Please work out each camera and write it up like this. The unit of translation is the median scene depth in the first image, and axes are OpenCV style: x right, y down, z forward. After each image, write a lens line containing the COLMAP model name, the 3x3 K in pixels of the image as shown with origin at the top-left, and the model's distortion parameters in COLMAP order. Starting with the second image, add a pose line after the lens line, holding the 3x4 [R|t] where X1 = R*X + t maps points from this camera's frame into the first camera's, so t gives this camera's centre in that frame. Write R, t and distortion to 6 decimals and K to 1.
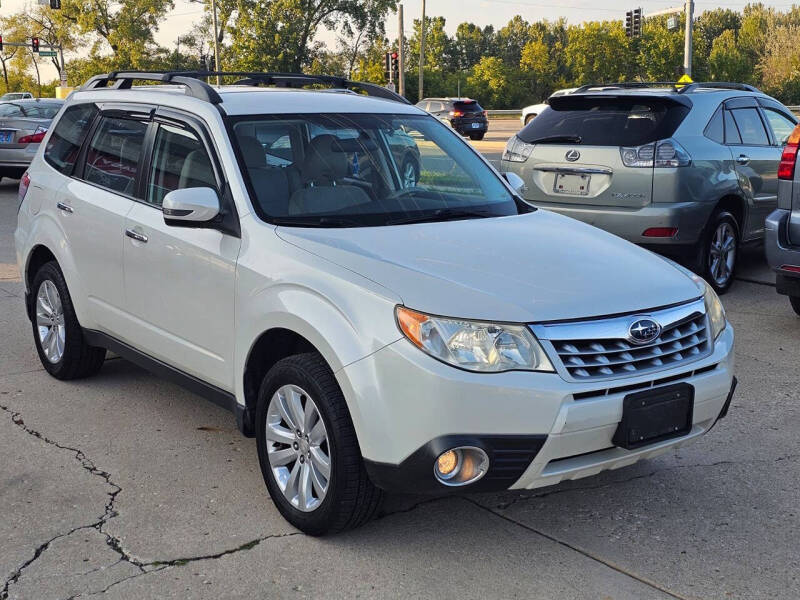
lens RADIAL K [[1106.4, 0, 400.0], [0, 1106.4, 300.0], [0, 0, 1]] dist [0.119944, -0.047503]
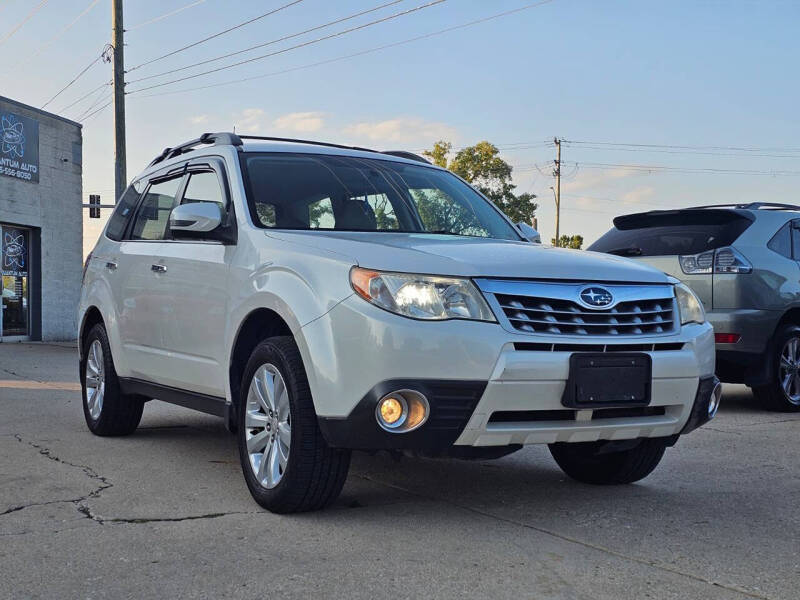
lens RADIAL K [[1106.4, 0, 400.0], [0, 1106.4, 300.0], [0, 0, 1]] dist [0.119944, -0.047503]
pose [[0.992755, 0.002965, -0.120117, 0.153605], [-0.025180, 0.982631, -0.183852, 0.207581], [0.117486, 0.185545, 0.975587, -0.005567]]
